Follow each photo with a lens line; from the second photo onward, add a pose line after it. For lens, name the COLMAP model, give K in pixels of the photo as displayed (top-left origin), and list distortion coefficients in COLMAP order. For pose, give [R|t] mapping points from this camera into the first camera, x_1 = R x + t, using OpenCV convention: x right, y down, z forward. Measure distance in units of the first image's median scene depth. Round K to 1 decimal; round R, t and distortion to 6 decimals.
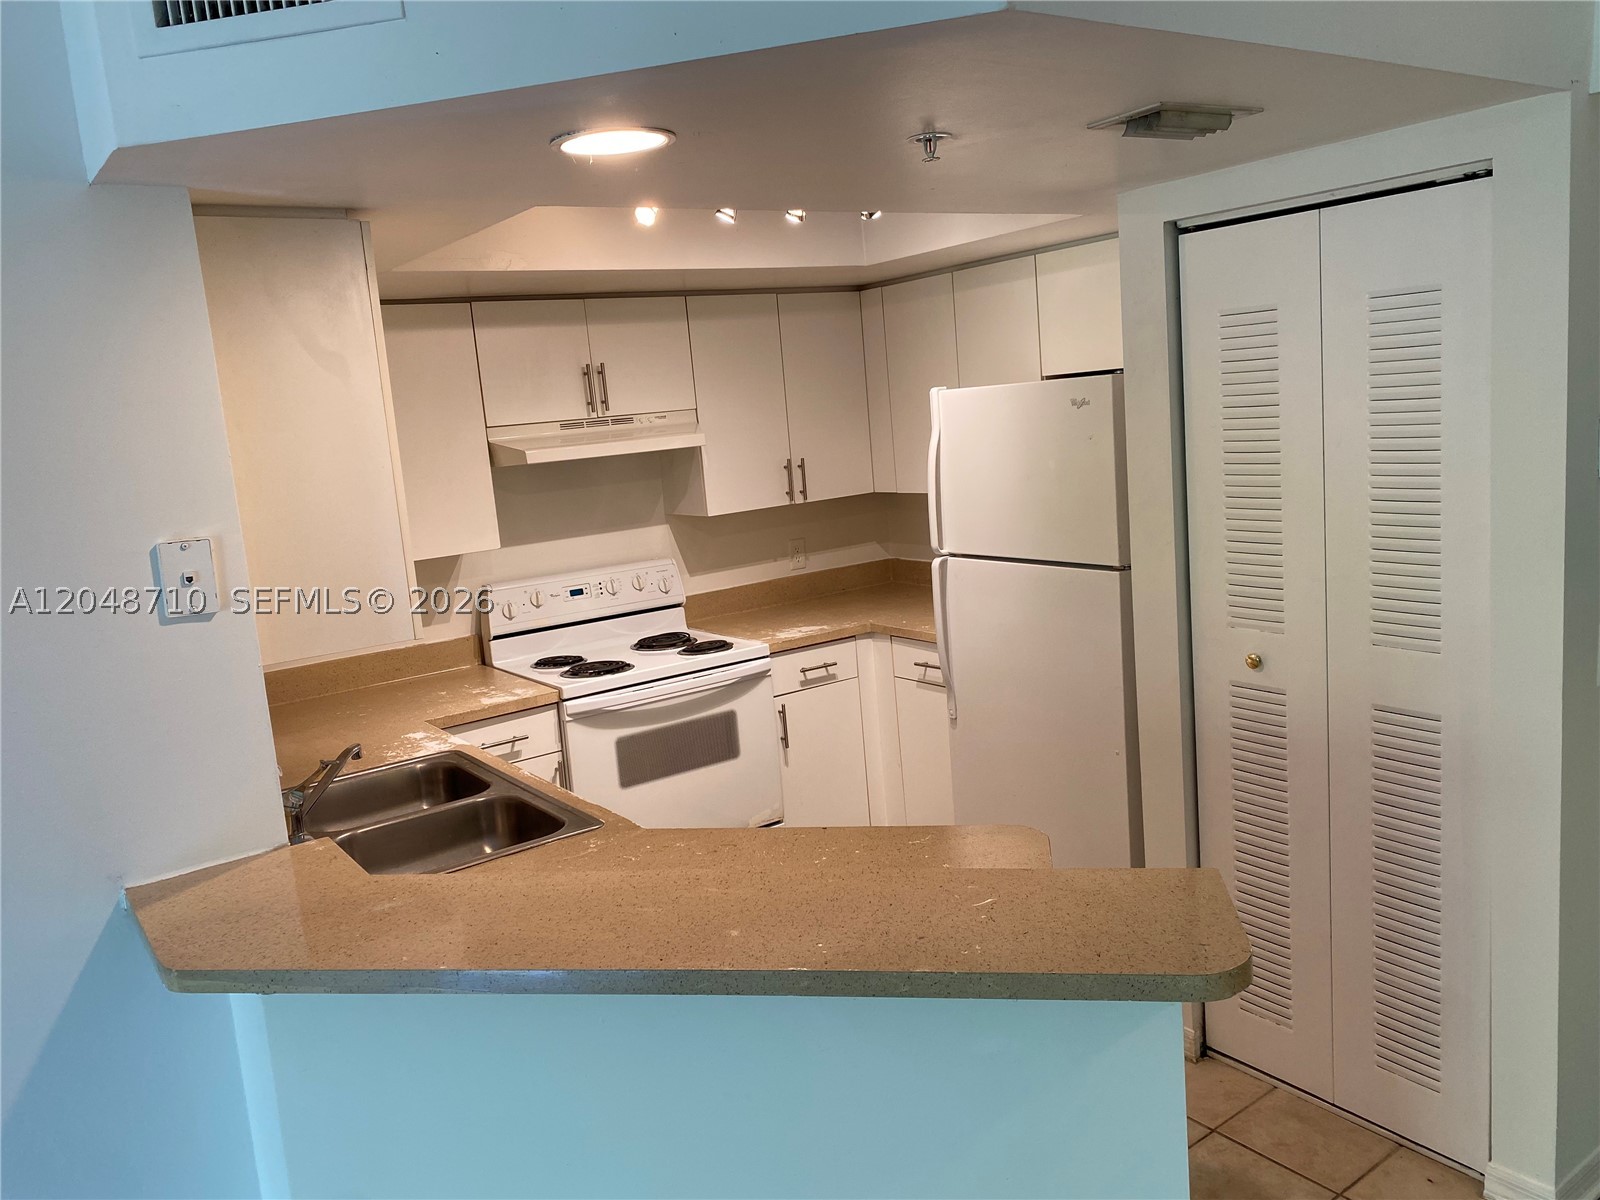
lens RADIAL K [[1206.3, 0, 805.9], [0, 1206.3, 597.2], [0, 0, 1]] dist [0.056247, -0.077393]
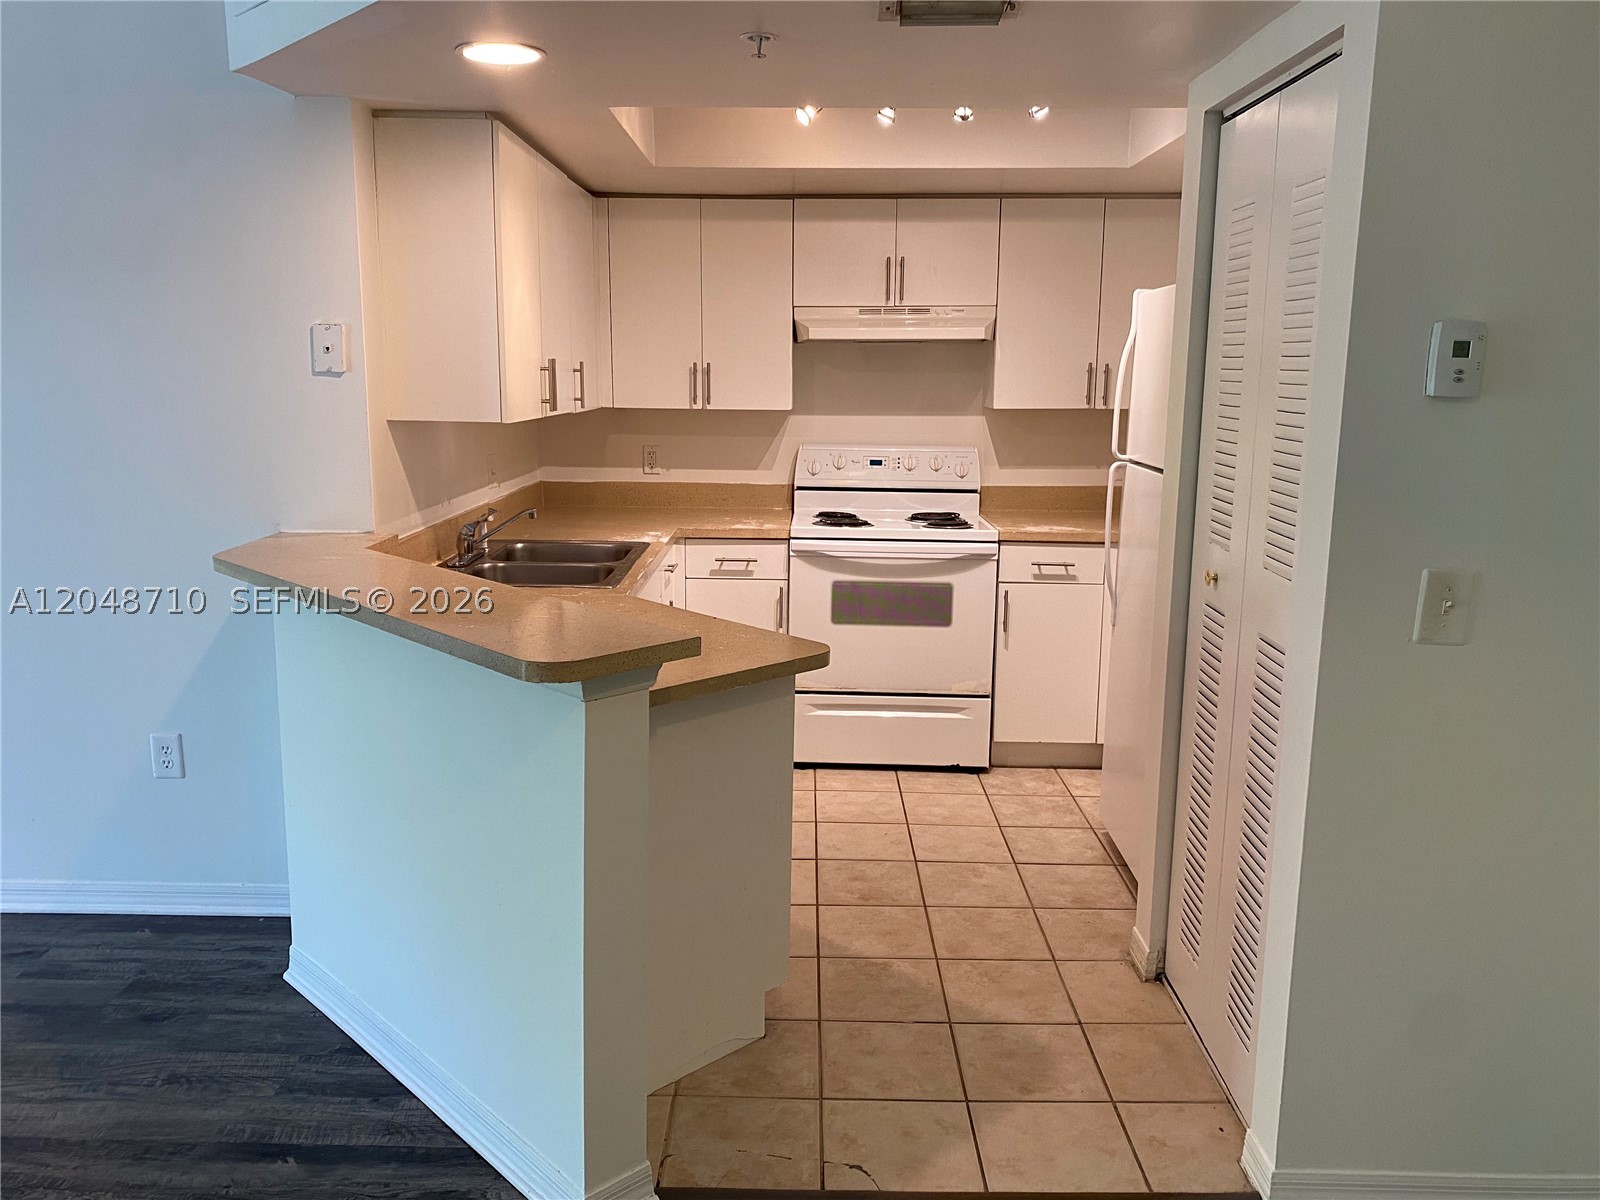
lens RADIAL K [[1206.3, 0, 792.2], [0, 1206.3, 604.7], [0, 0, 1]] dist [0.056247, -0.077393]
pose [[0.803032, 0.202879, -0.560338, 0.439399], [-0.169638, 0.979188, 0.111418, 0.015067], [0.571281, 0.005583, 0.820736, 0.017065]]
